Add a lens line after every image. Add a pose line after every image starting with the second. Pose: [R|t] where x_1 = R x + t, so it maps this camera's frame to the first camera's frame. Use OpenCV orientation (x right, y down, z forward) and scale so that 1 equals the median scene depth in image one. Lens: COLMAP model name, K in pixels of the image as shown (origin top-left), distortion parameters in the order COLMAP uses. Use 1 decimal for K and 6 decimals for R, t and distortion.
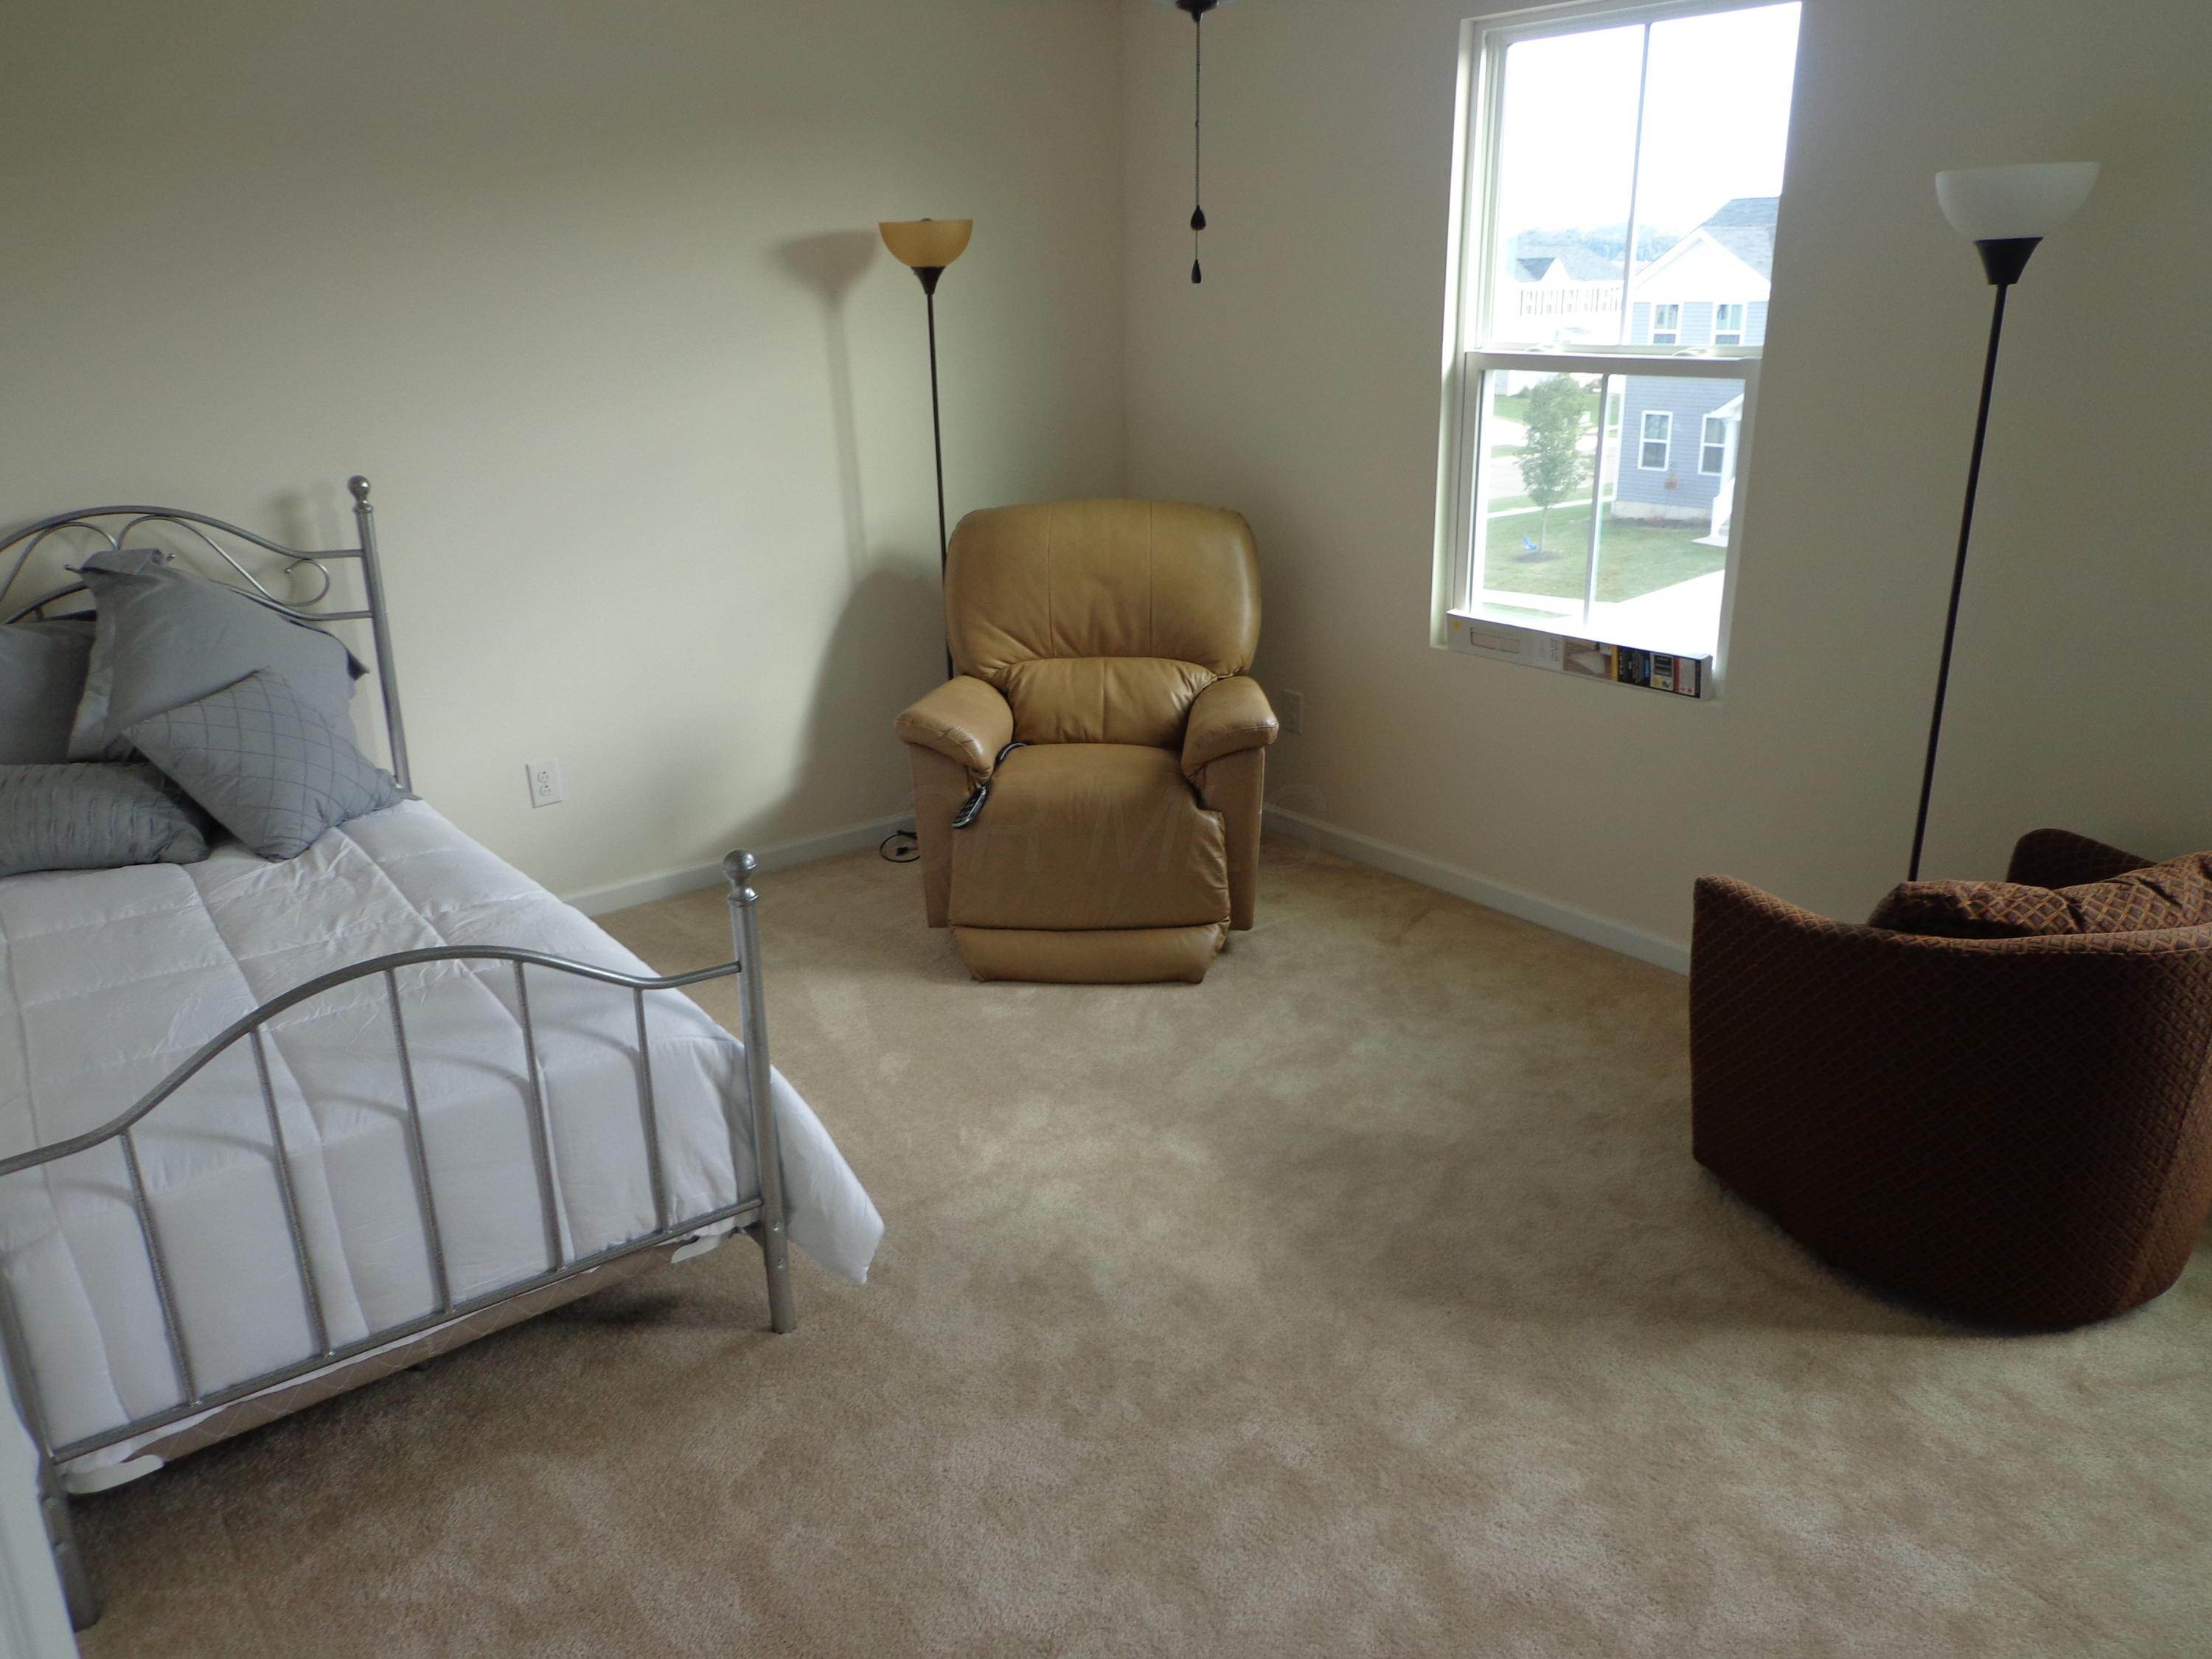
lens RADIAL K [[1637.8, 0, 1106.0], [0, 1637.8, 829.5], [0, 0, 1]] dist [-0.008499, 0.008980]
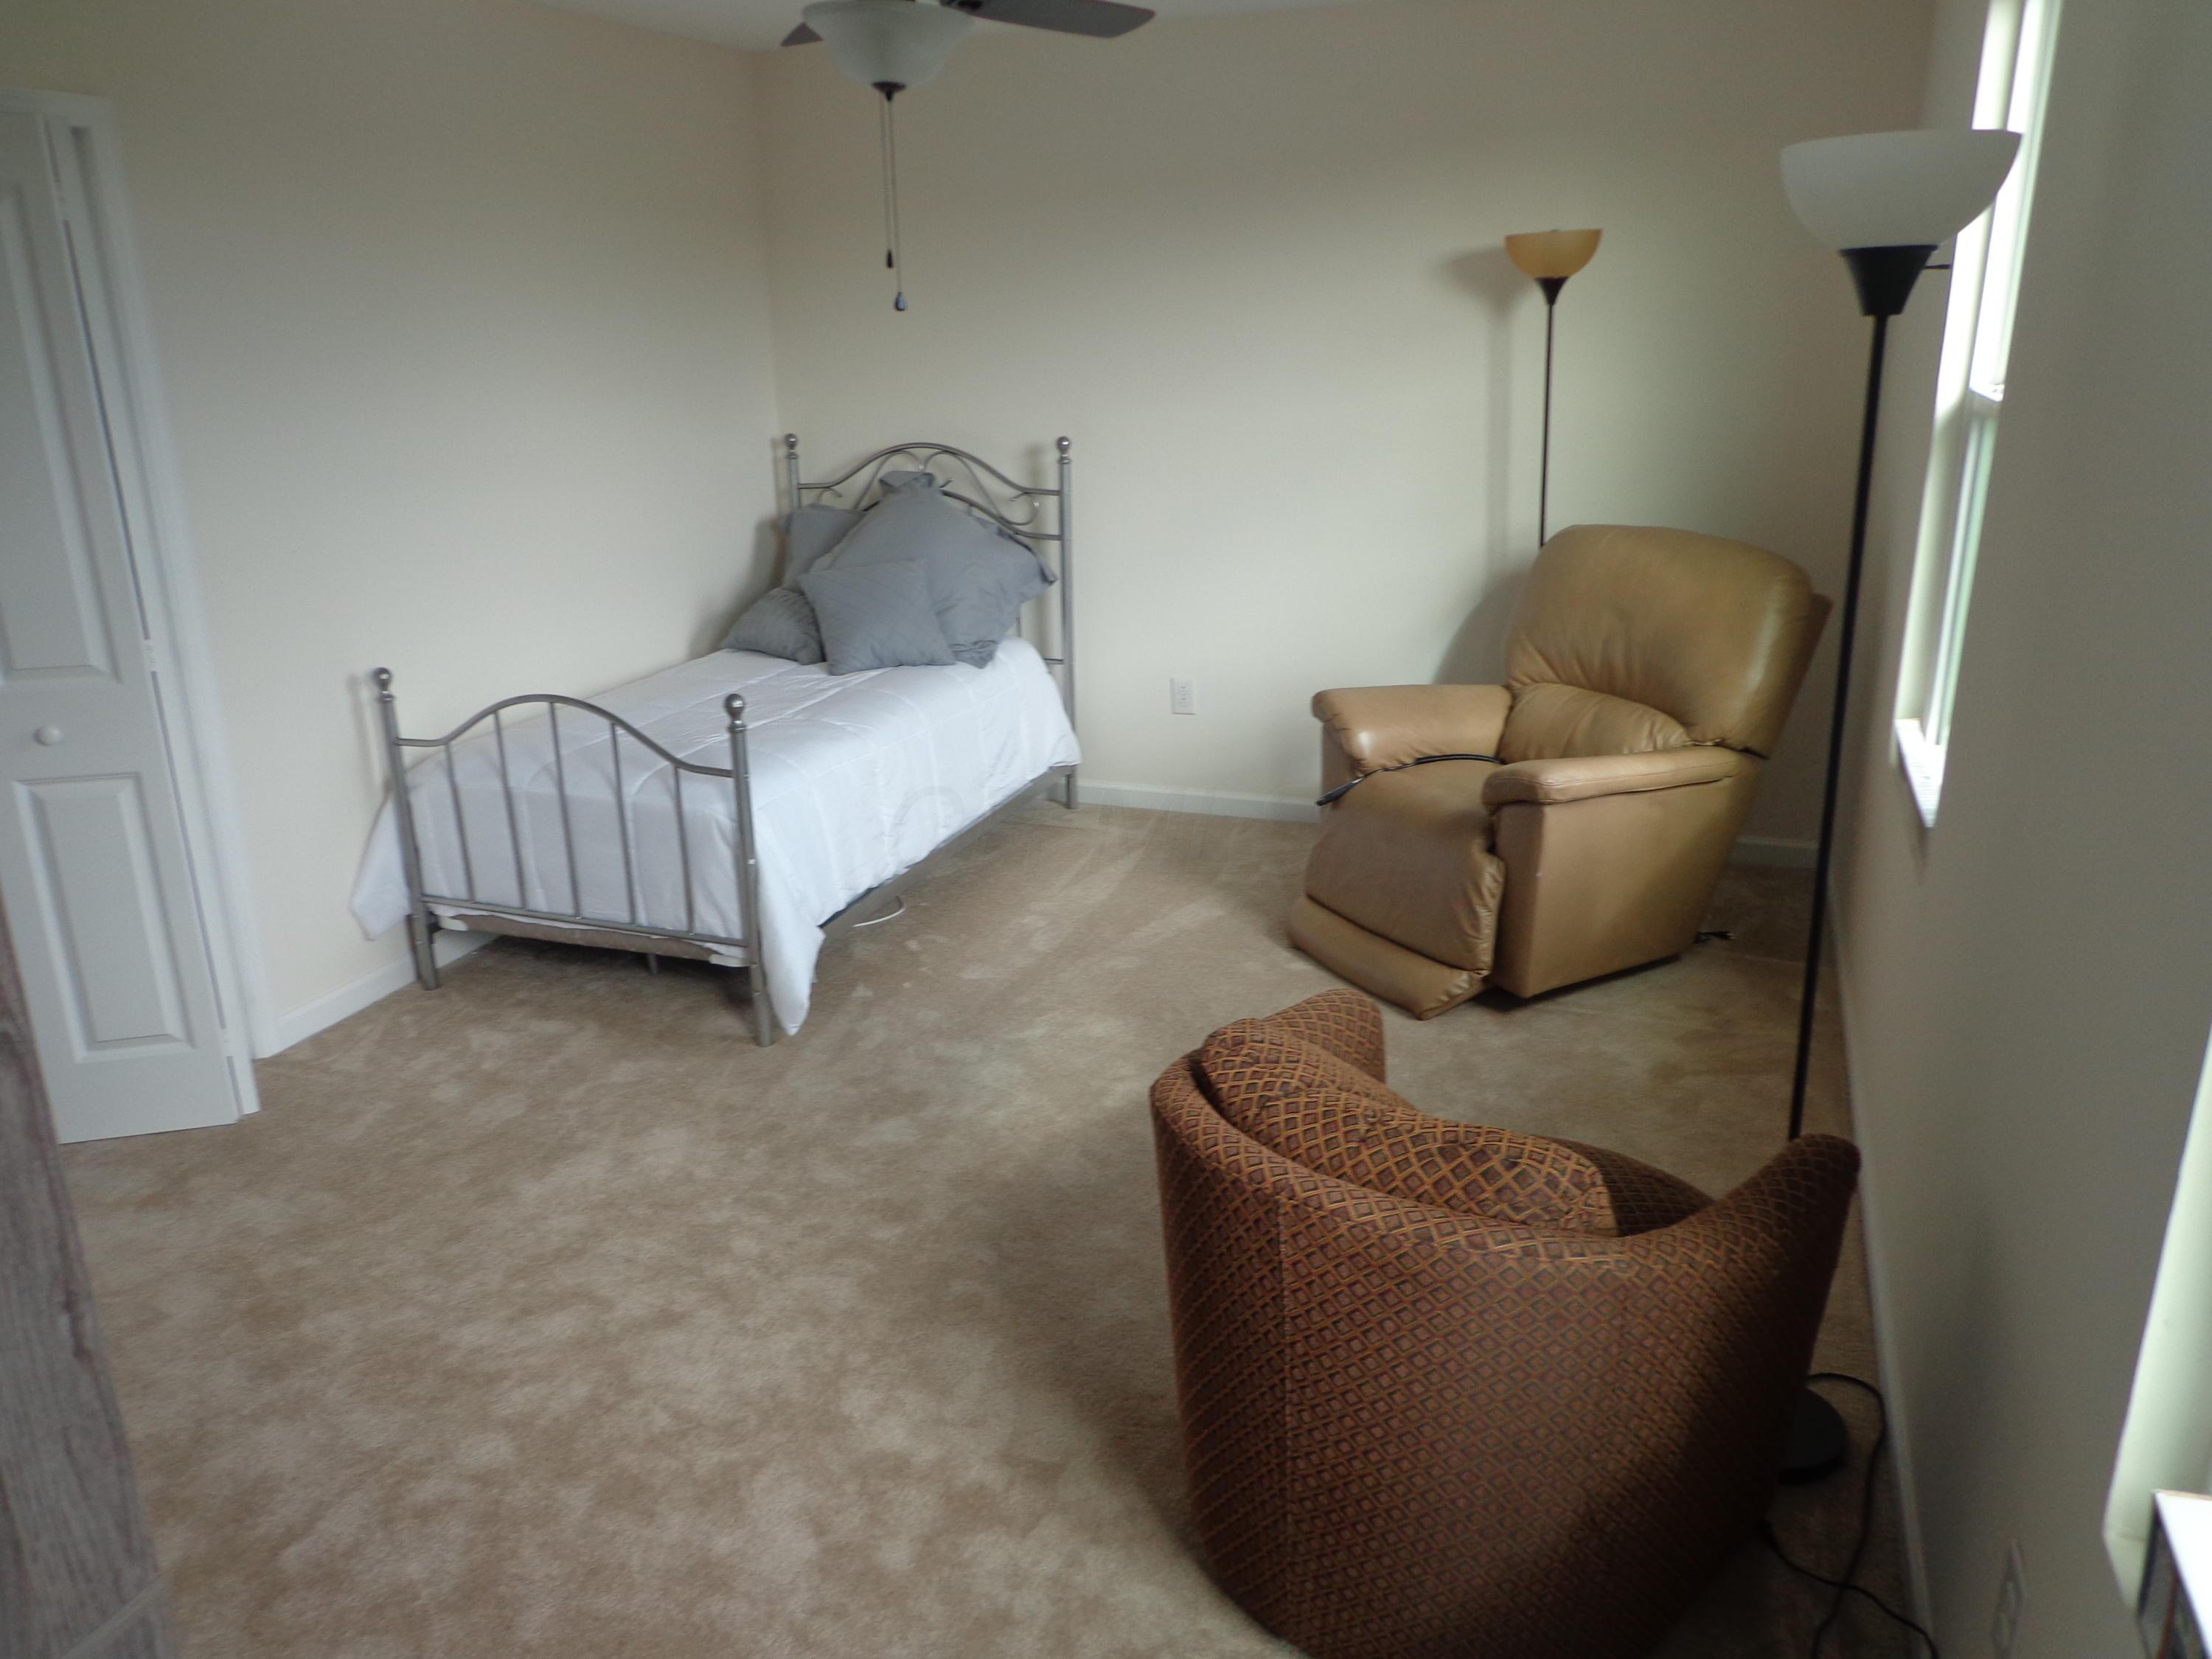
lens RADIAL K [[1637.8, 0, 1106.0], [0, 1637.8, 829.5], [0, 0, 1]] dist [-0.008499, 0.008980]
pose [[0.512513, 0.268536, -0.815609, 0.767508], [-0.262414, 0.953382, 0.149001, -0.116210], [0.817599, 0.137663, 0.559089, 0.307964]]
